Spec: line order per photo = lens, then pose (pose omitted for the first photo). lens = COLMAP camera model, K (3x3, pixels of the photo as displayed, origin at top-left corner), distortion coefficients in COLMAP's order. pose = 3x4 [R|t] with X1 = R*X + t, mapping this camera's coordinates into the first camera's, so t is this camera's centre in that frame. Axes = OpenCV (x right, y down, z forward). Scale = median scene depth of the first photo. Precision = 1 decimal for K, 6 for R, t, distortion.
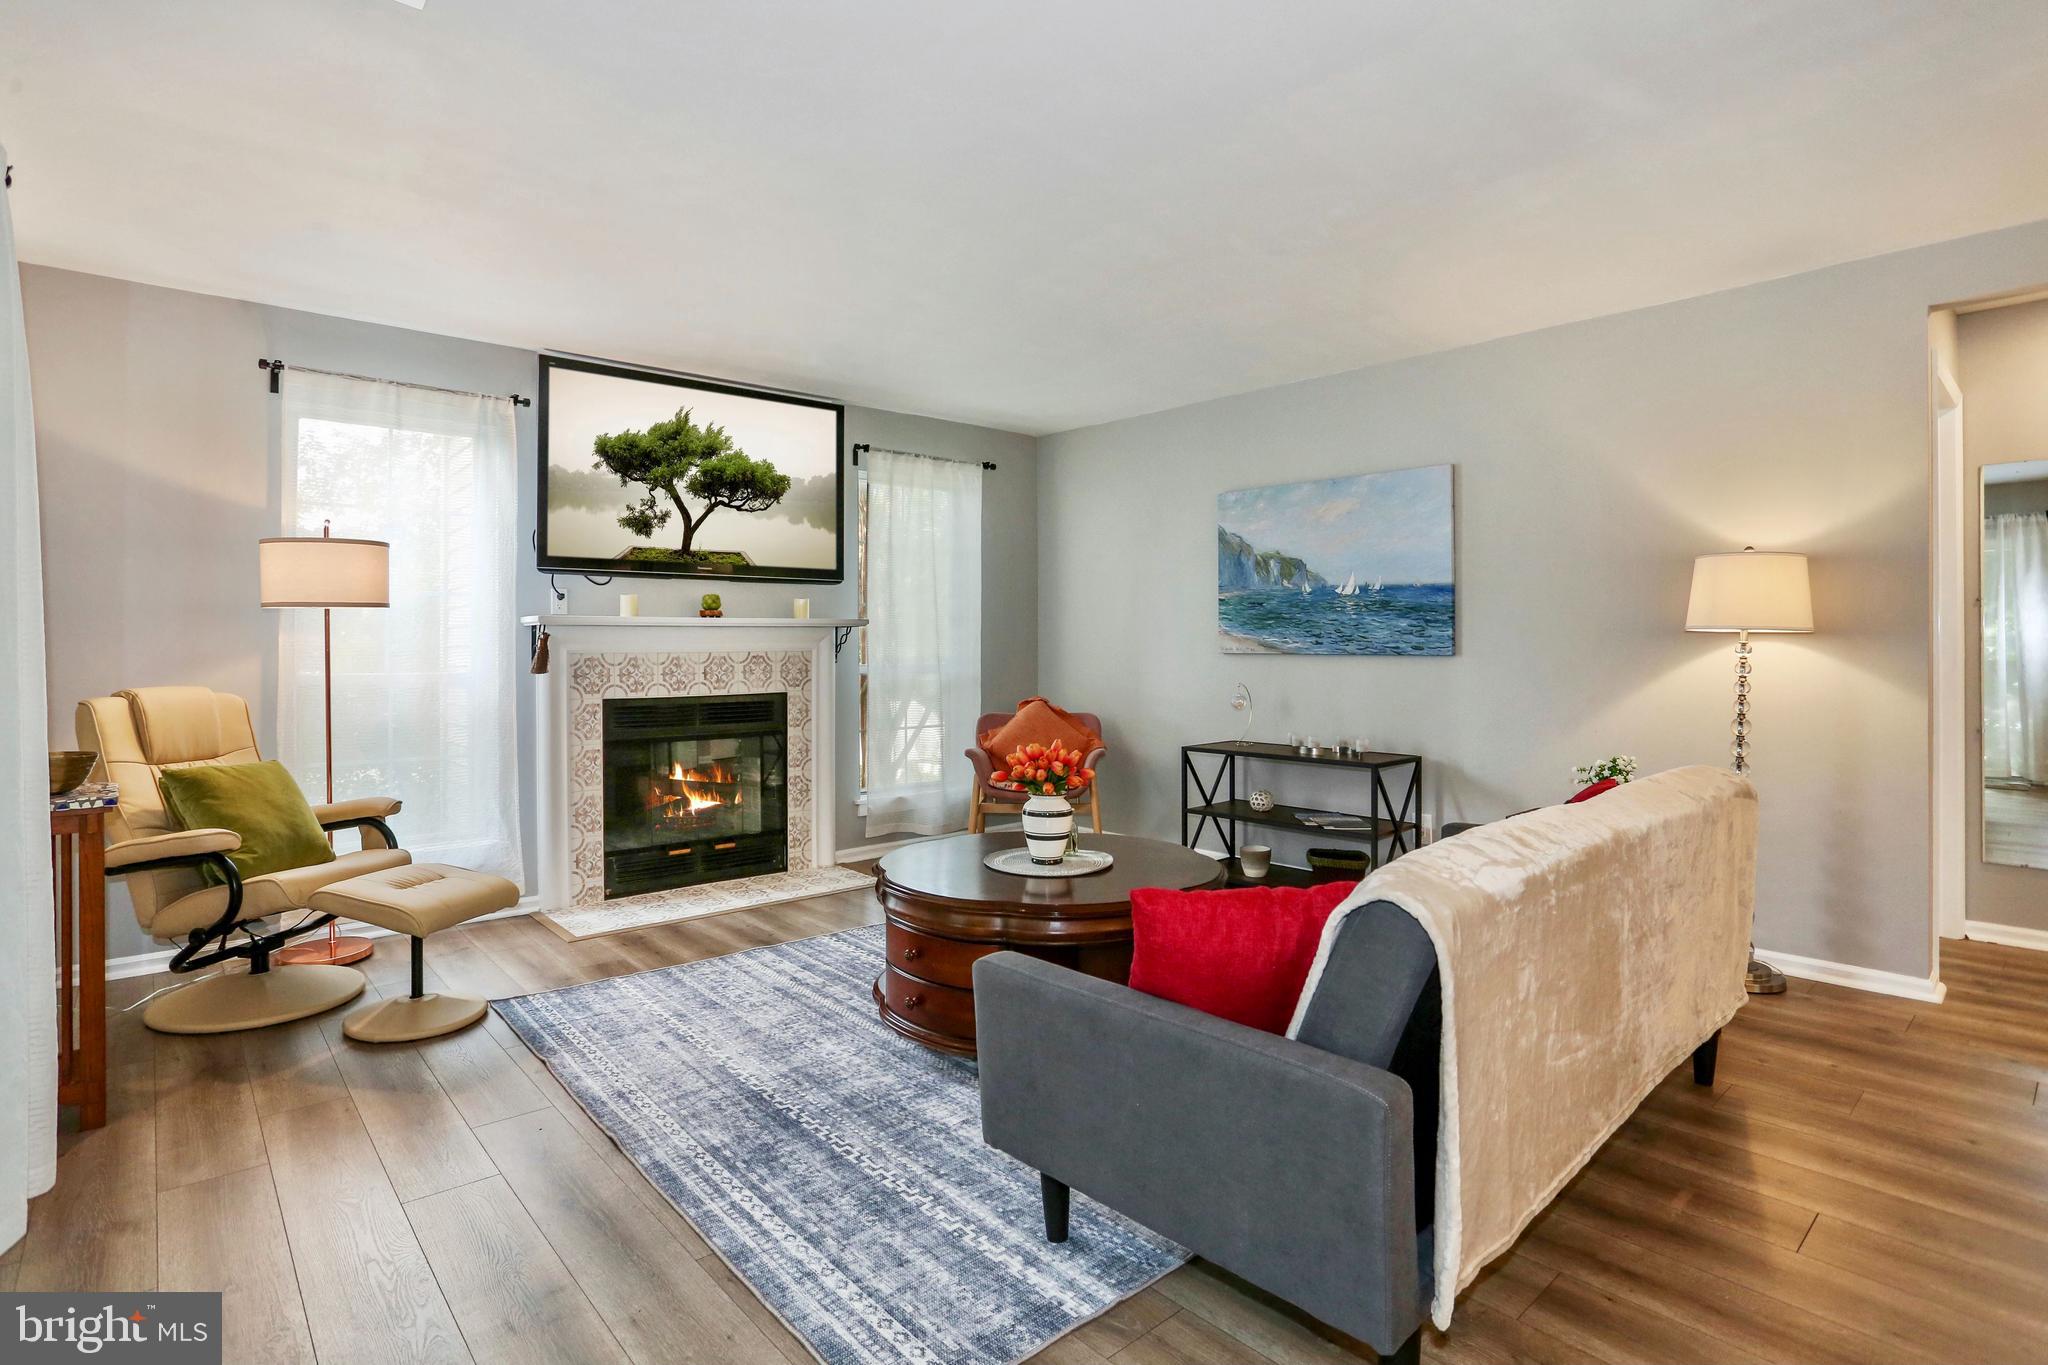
lens RADIAL K [[999.6, 0, 1001.8], [0, 999.6, 656.8], [0, 0, 1]] dist [-0.052611, 0.014206]
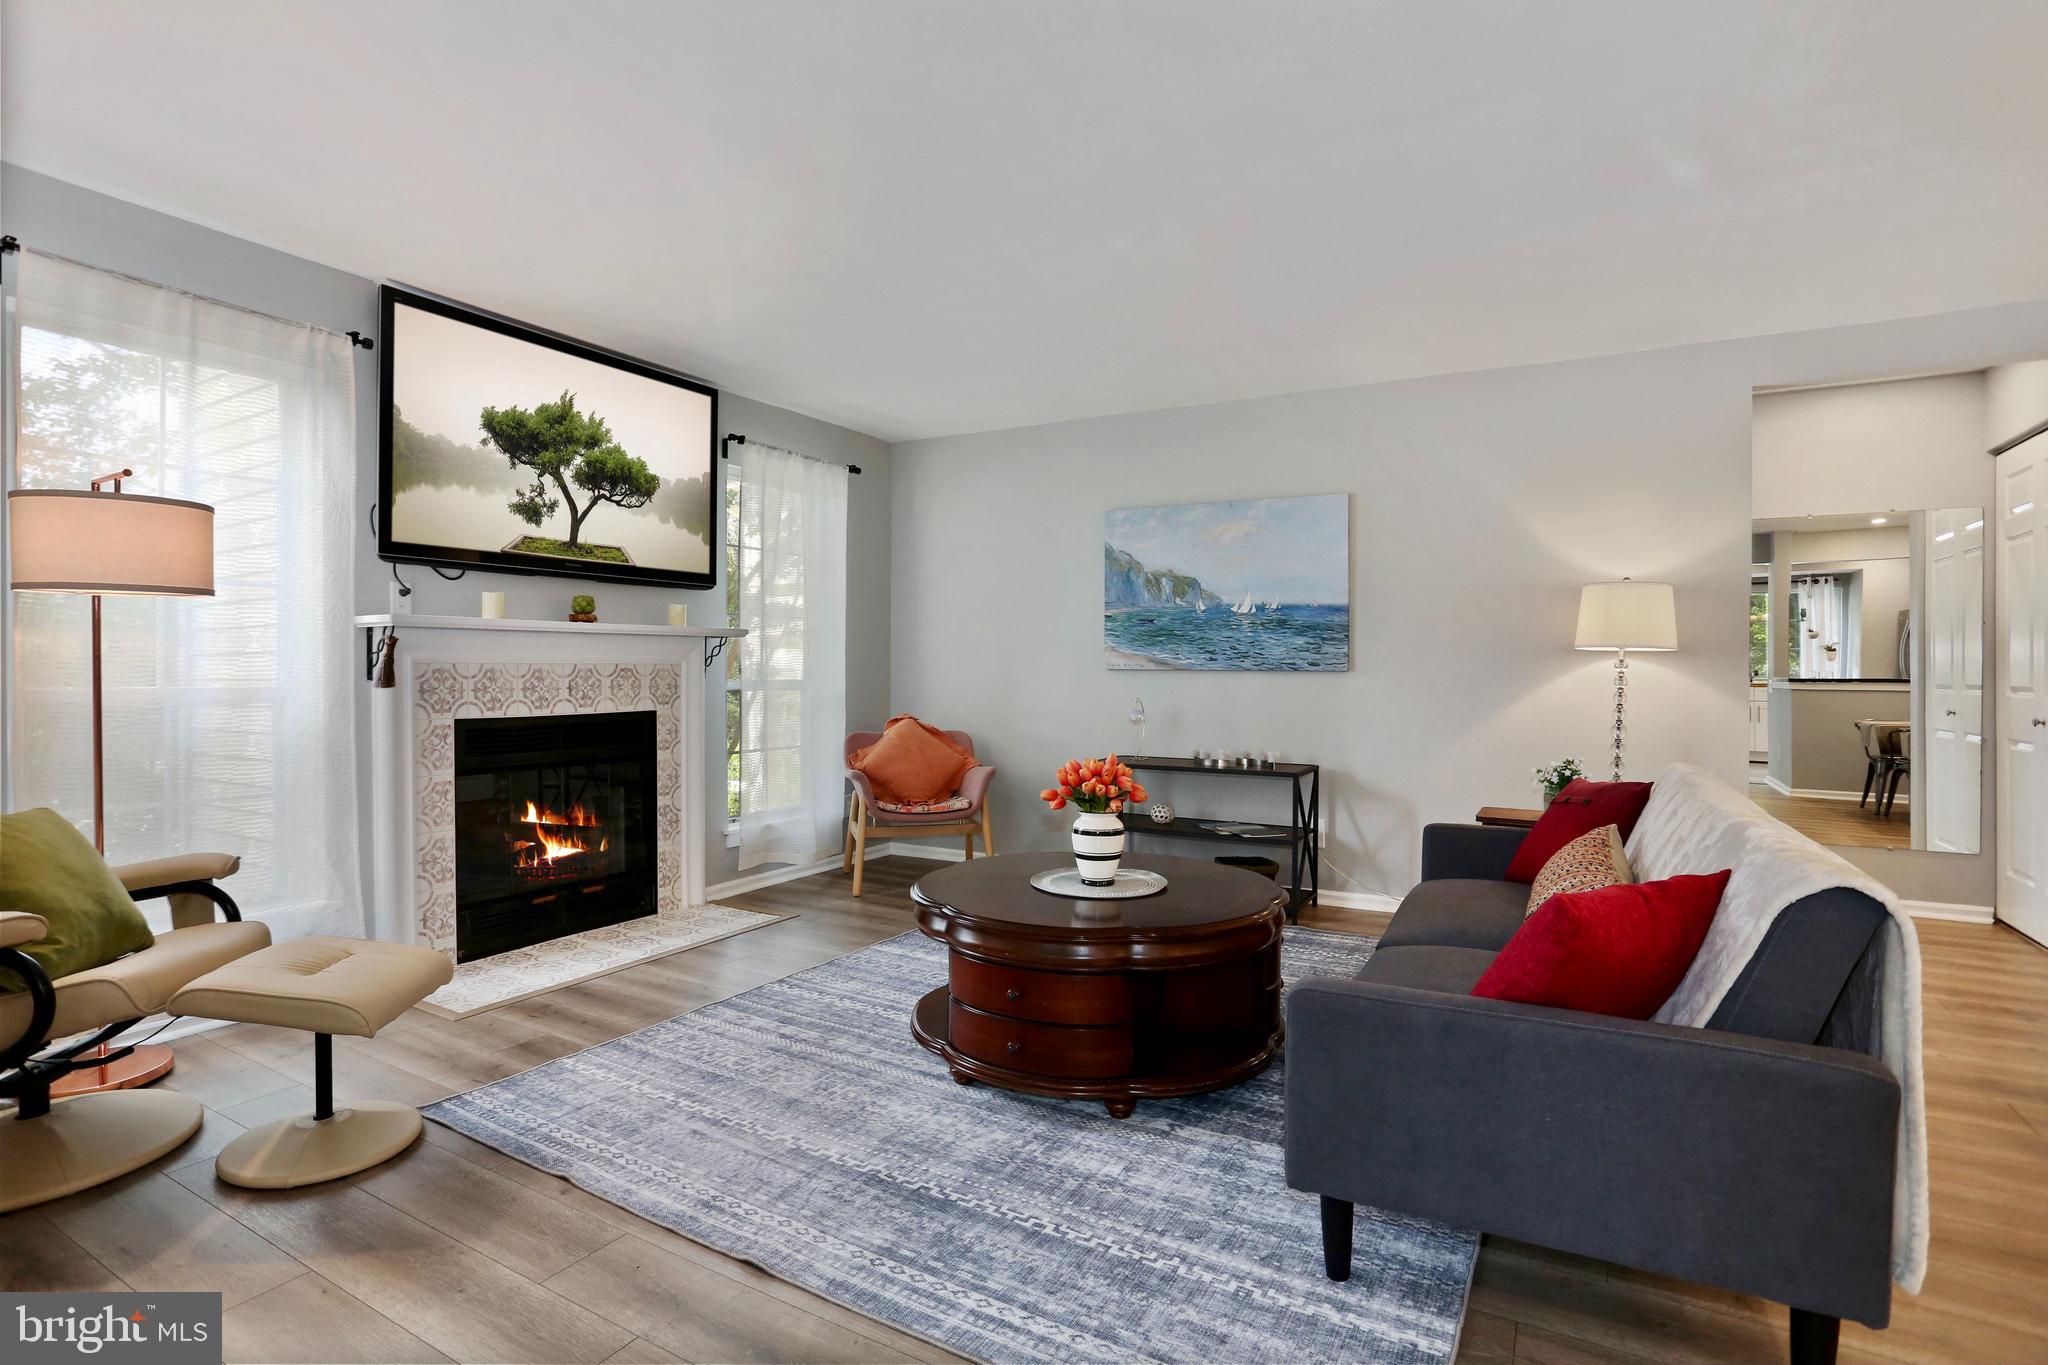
lens RADIAL K [[999.6, 0, 1006.3], [0, 999.6, 671.9], [0, 0, 1]] dist [-0.052611, 0.014206]
pose [[0.948673, 0.005116, 0.316218, -0.264268], [-0.002971, 0.999969, -0.007264, 0.009434], [-0.316245, 0.005952, 0.948659, 0.101062]]
